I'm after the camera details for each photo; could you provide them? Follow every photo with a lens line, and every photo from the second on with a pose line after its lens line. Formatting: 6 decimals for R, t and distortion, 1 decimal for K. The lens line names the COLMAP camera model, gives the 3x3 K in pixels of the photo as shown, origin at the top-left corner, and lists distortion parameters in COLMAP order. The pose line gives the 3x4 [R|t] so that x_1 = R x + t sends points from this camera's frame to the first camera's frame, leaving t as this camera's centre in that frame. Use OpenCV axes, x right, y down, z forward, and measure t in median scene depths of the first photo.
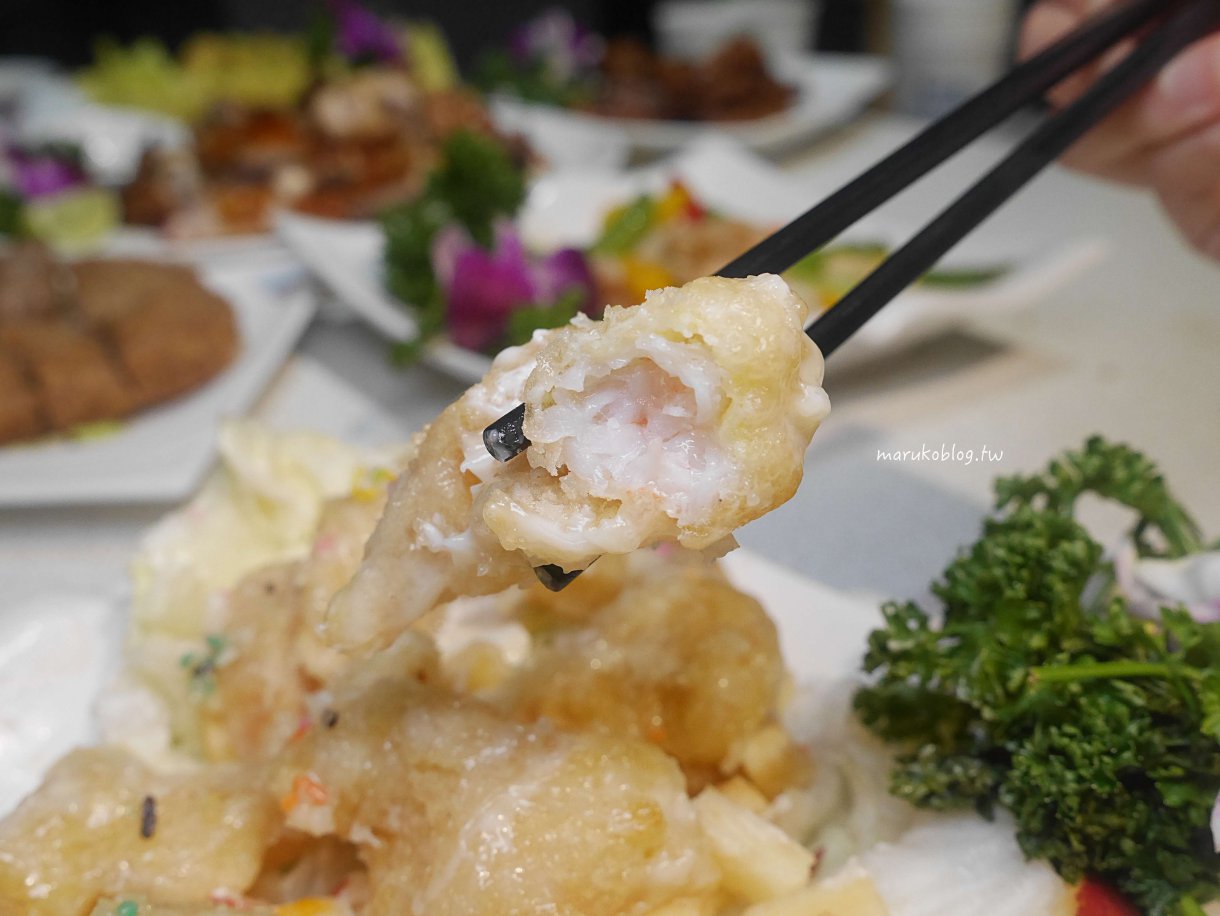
lens RADIAL K [[1242.3, 0, 610.0], [0, 1242.3, 458.0], [0, 0, 1]] dist [-0.077289, 0.007891]
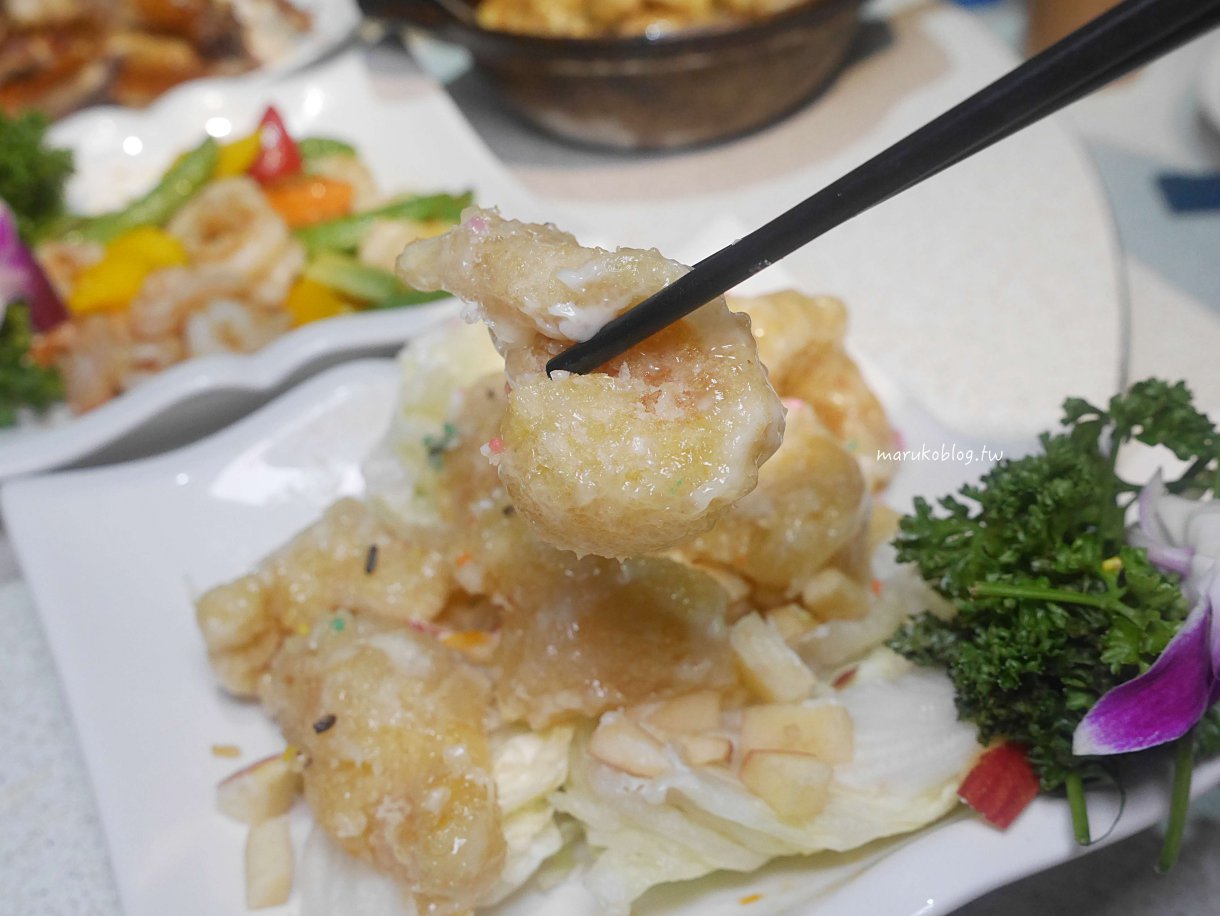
lens RADIAL K [[1242.3, 0, 610.0], [0, 1242.3, 458.0], [0, 0, 1]] dist [-0.077289, 0.007891]
pose [[0.941180, 0.154351, -0.300593, 0.317598], [-0.075752, 0.963314, 0.257463, -0.226498], [0.329305, -0.219549, 0.918345, -0.236292]]
